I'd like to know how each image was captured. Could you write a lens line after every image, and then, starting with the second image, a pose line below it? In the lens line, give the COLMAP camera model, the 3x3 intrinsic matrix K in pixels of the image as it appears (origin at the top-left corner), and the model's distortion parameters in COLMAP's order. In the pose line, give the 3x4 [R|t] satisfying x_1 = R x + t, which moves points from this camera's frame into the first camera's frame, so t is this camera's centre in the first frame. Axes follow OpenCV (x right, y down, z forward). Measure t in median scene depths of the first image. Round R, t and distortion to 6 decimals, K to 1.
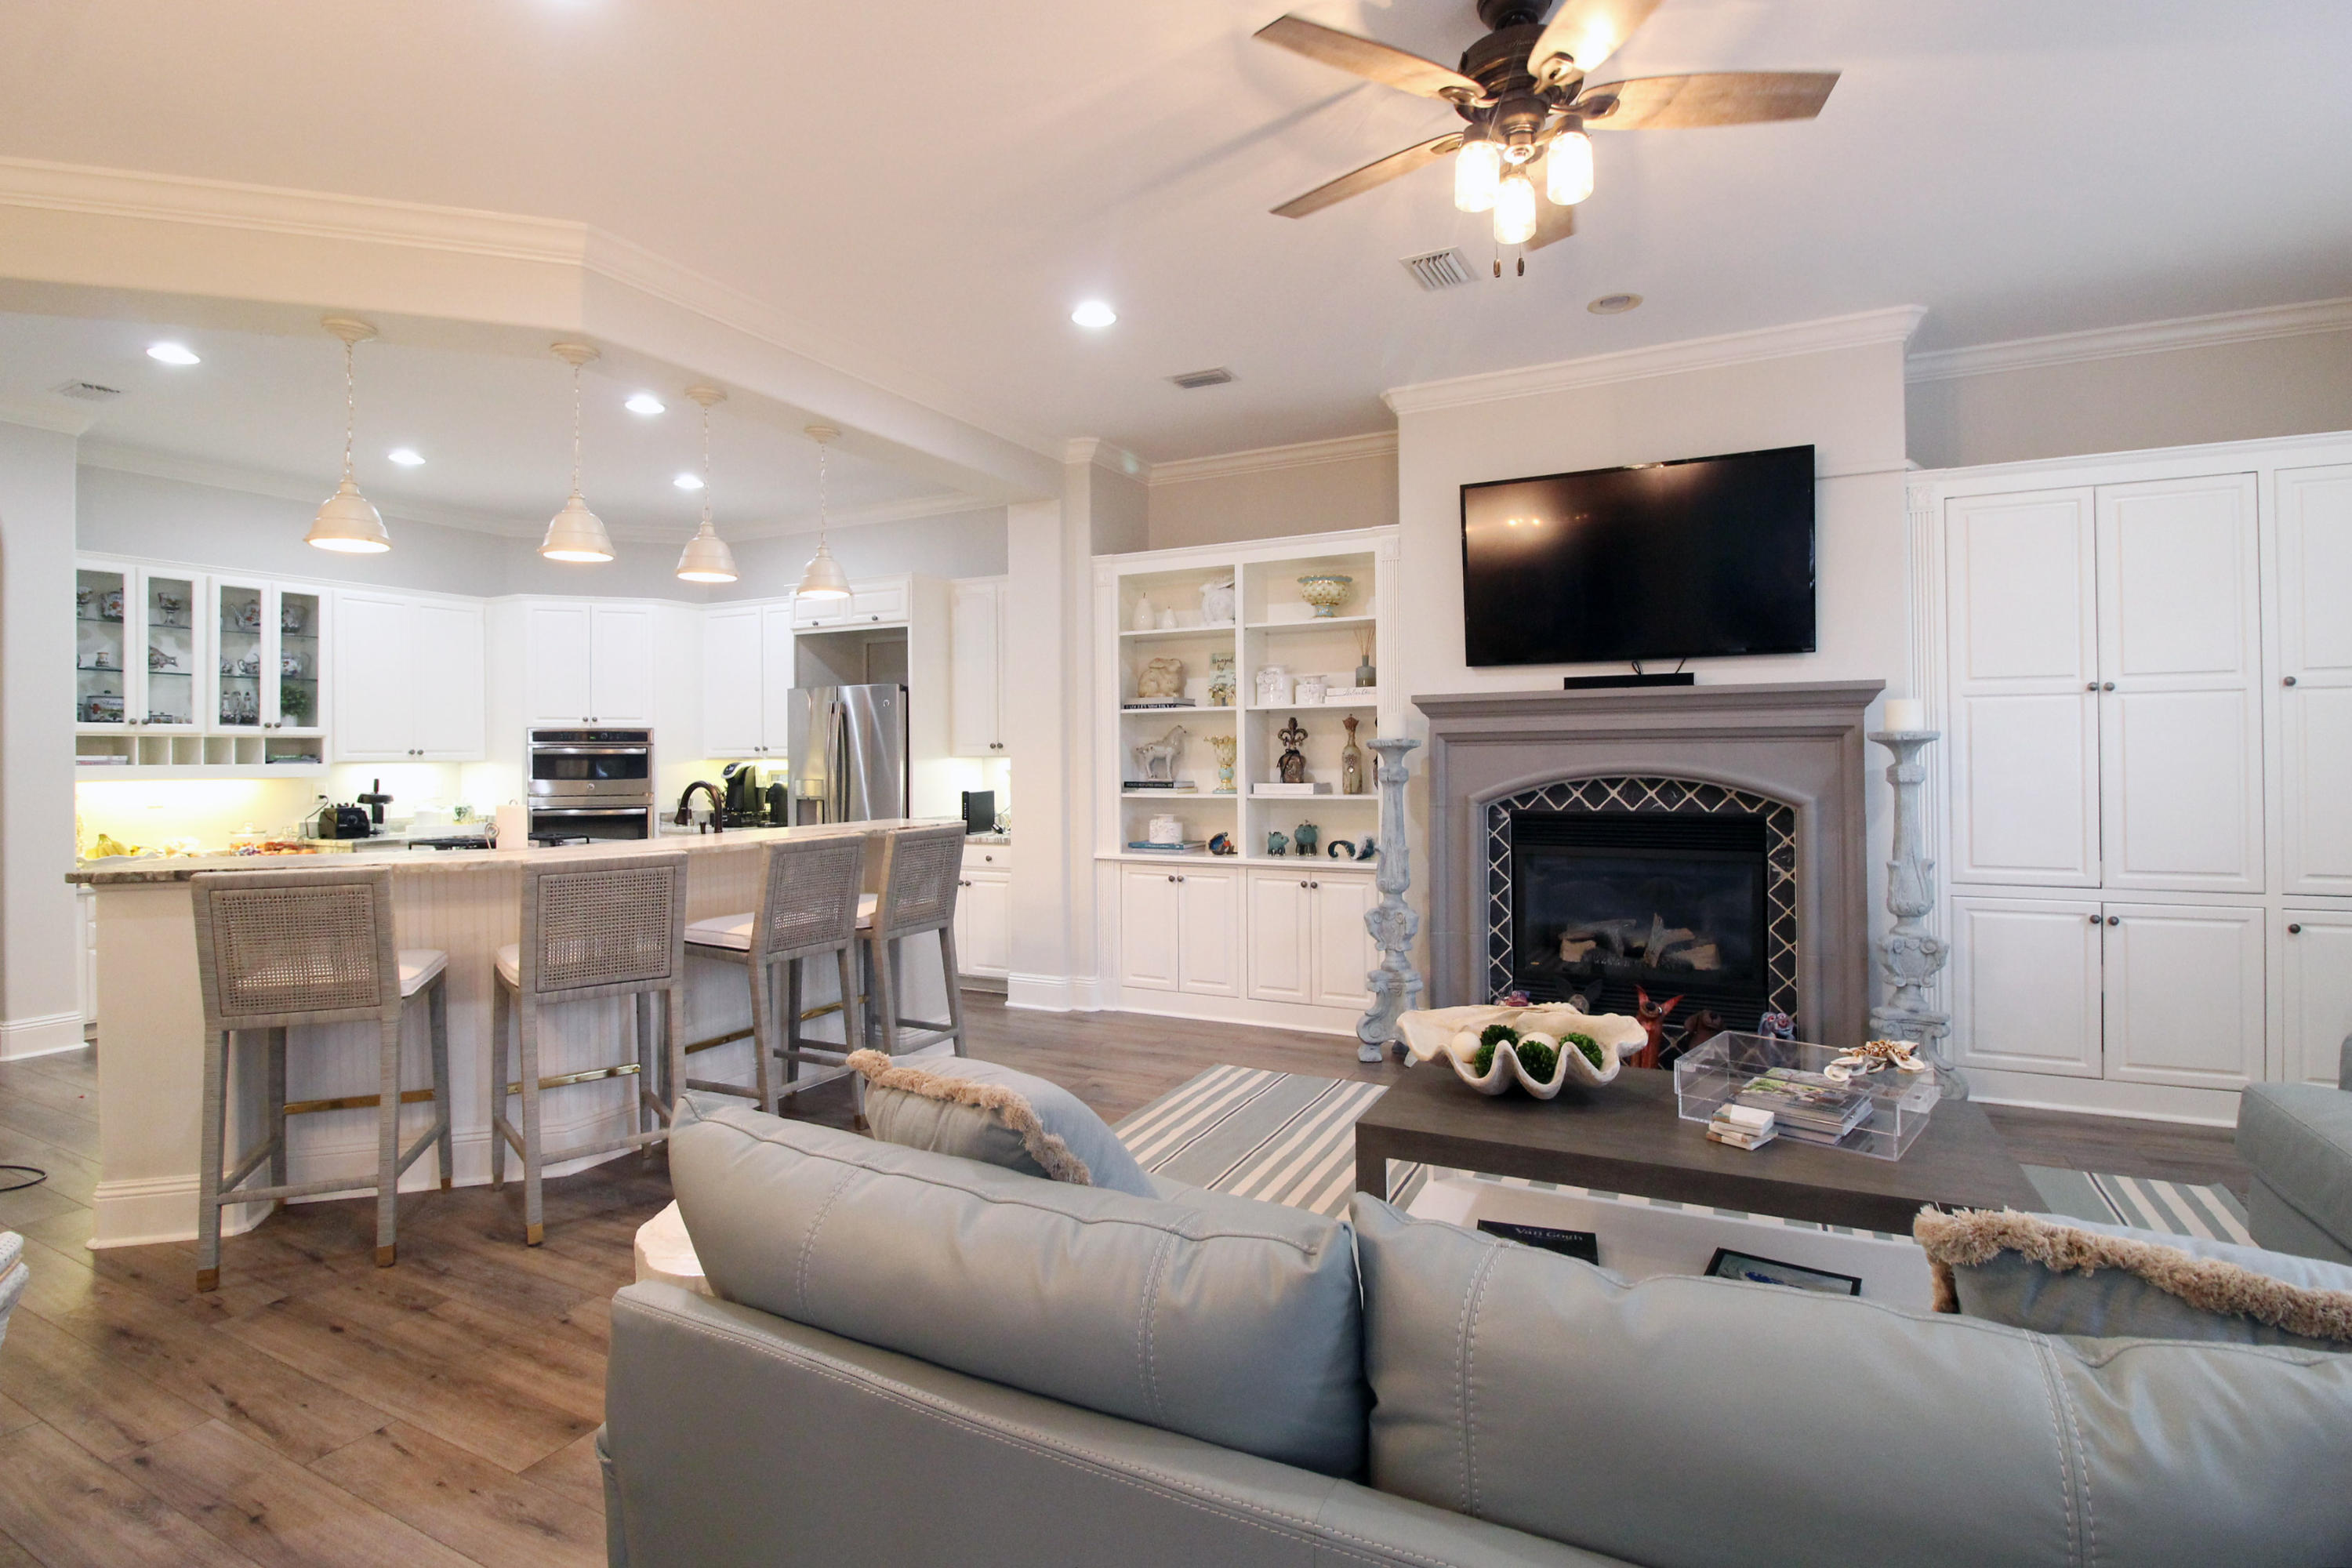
lens RADIAL K [[1114.5, 0, 1193.6], [0, 1114.5, 748.5], [0, 0, 1]] dist [0.000257, -0.012156]
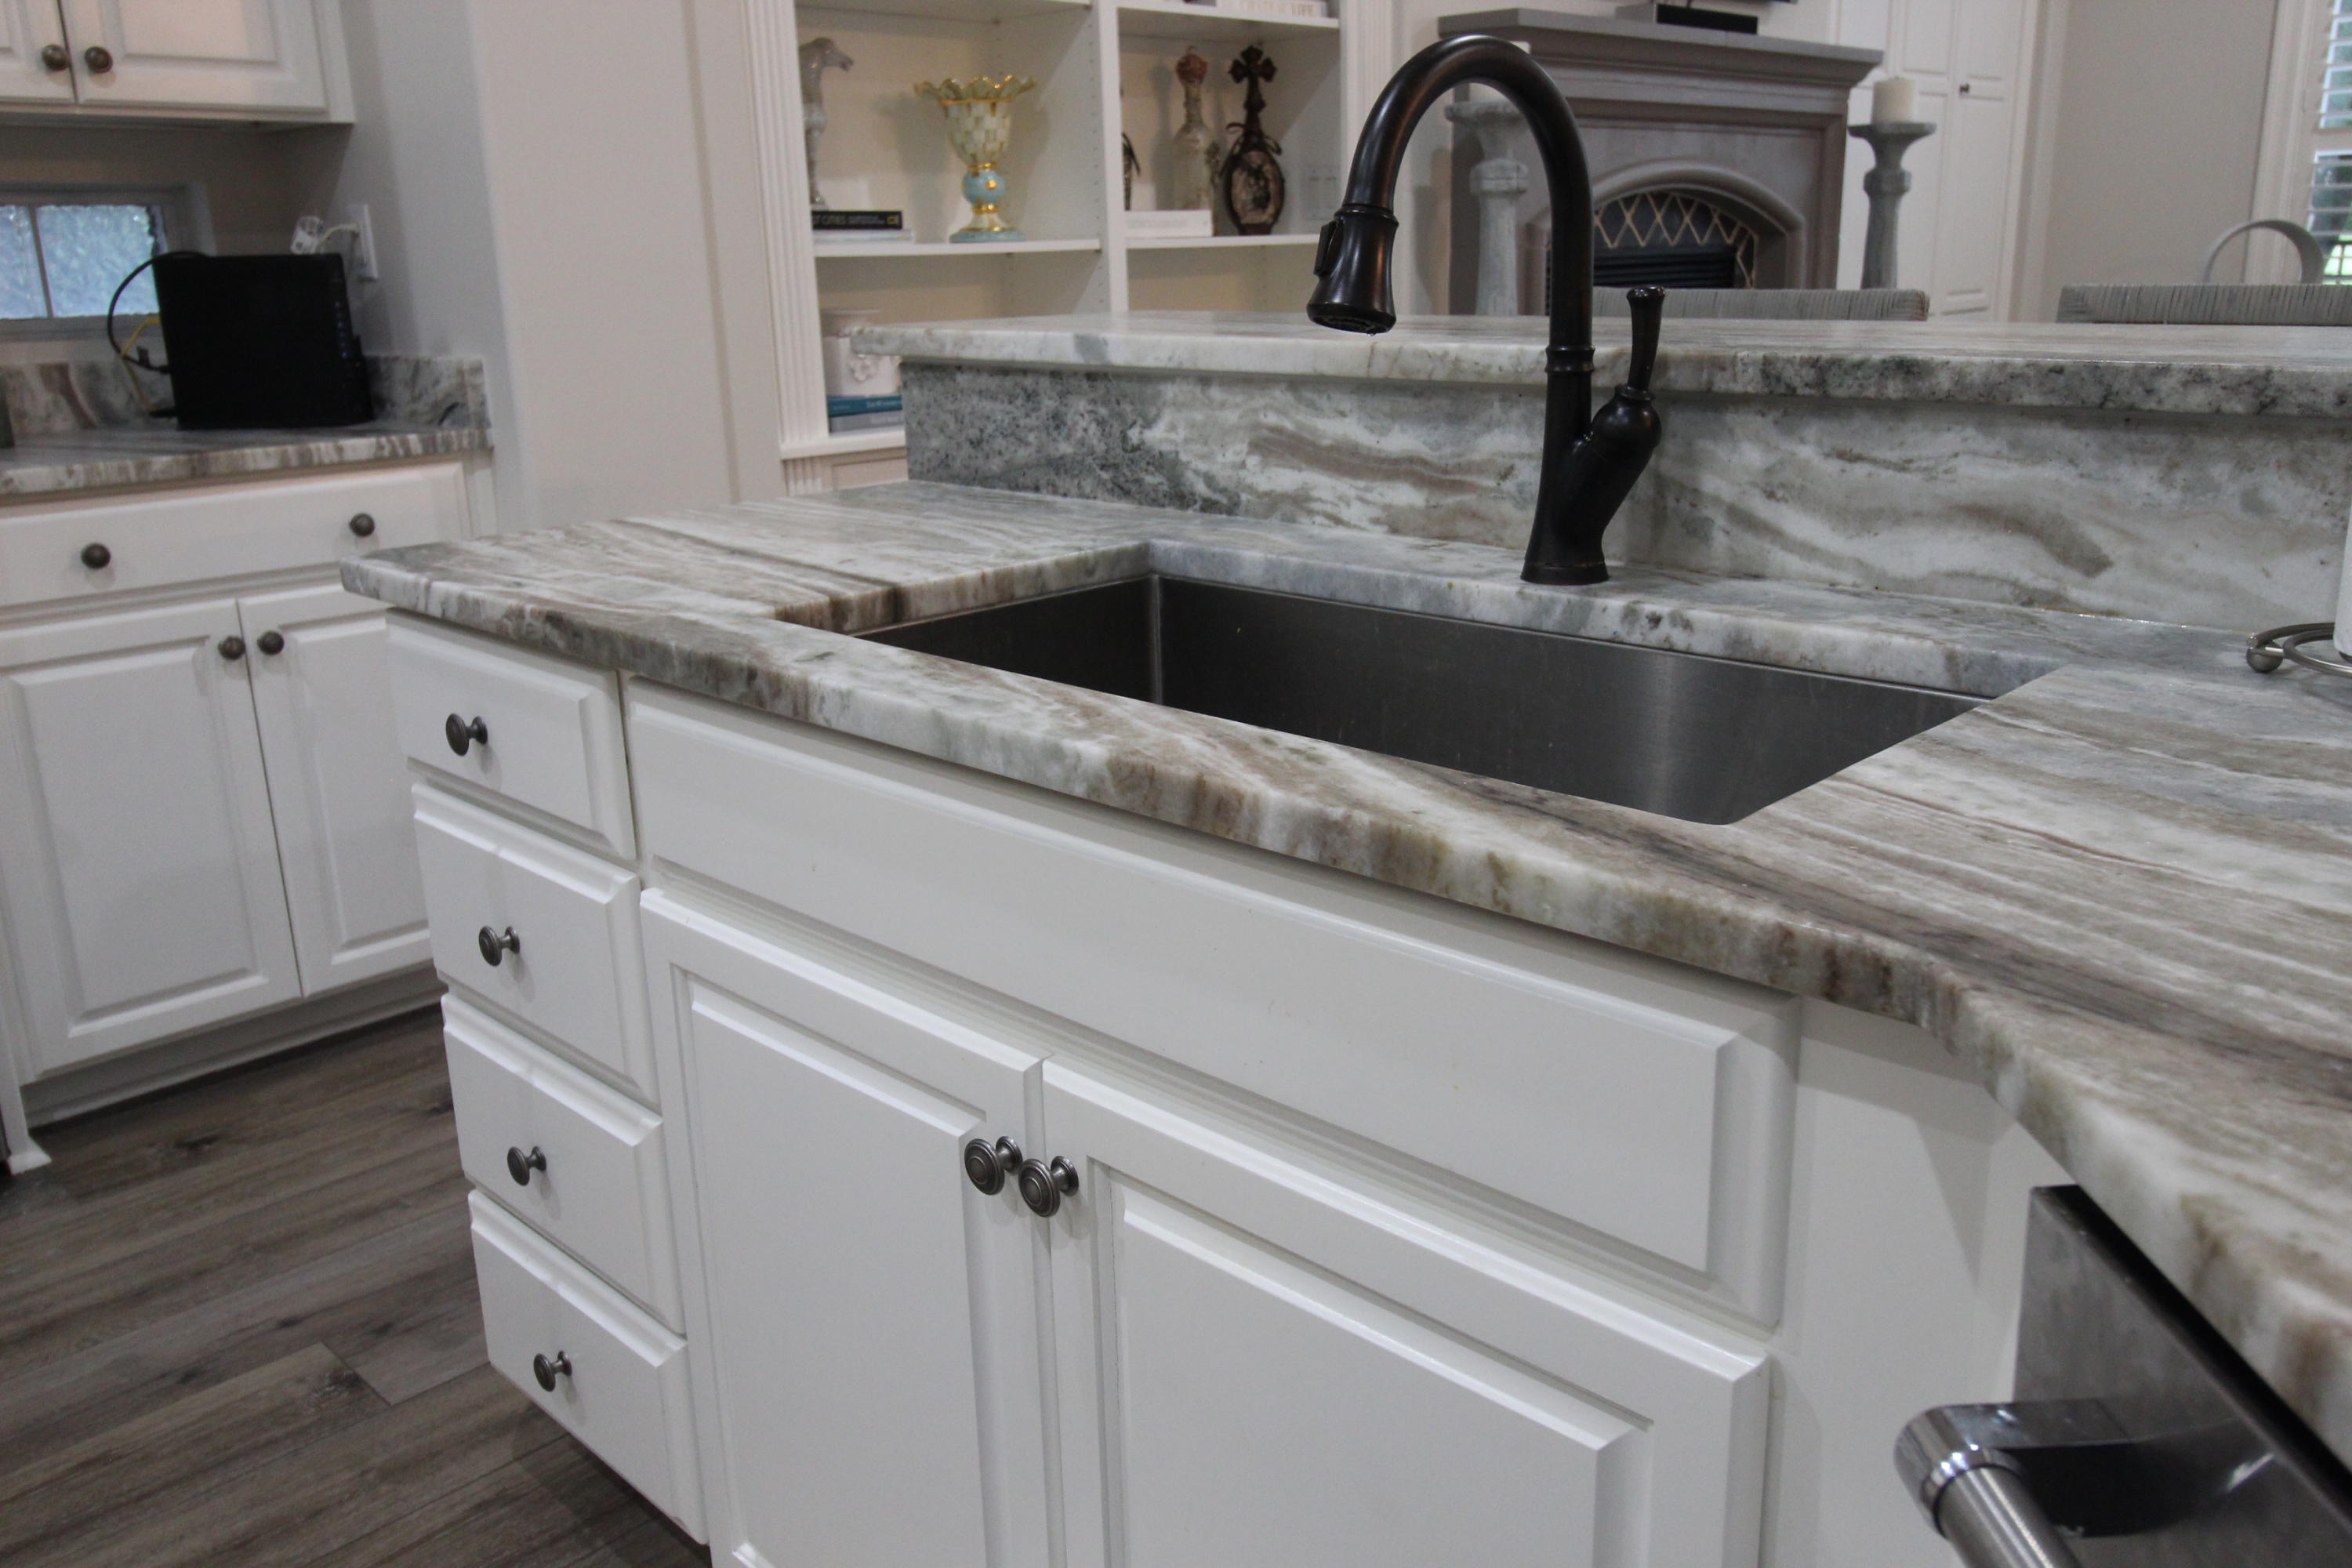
lens RADIAL K [[1852.5, 0, 1176.0], [0, 1852.5, 784.0], [0, 0, 1]] dist [0.000608, 0.000826]
pose [[0.306966, -0.268670, 0.913011, -0.749237], [0.018979, 0.960864, 0.276371, 0.056649], [-0.951531, -0.067509, 0.300052, 0.963120]]
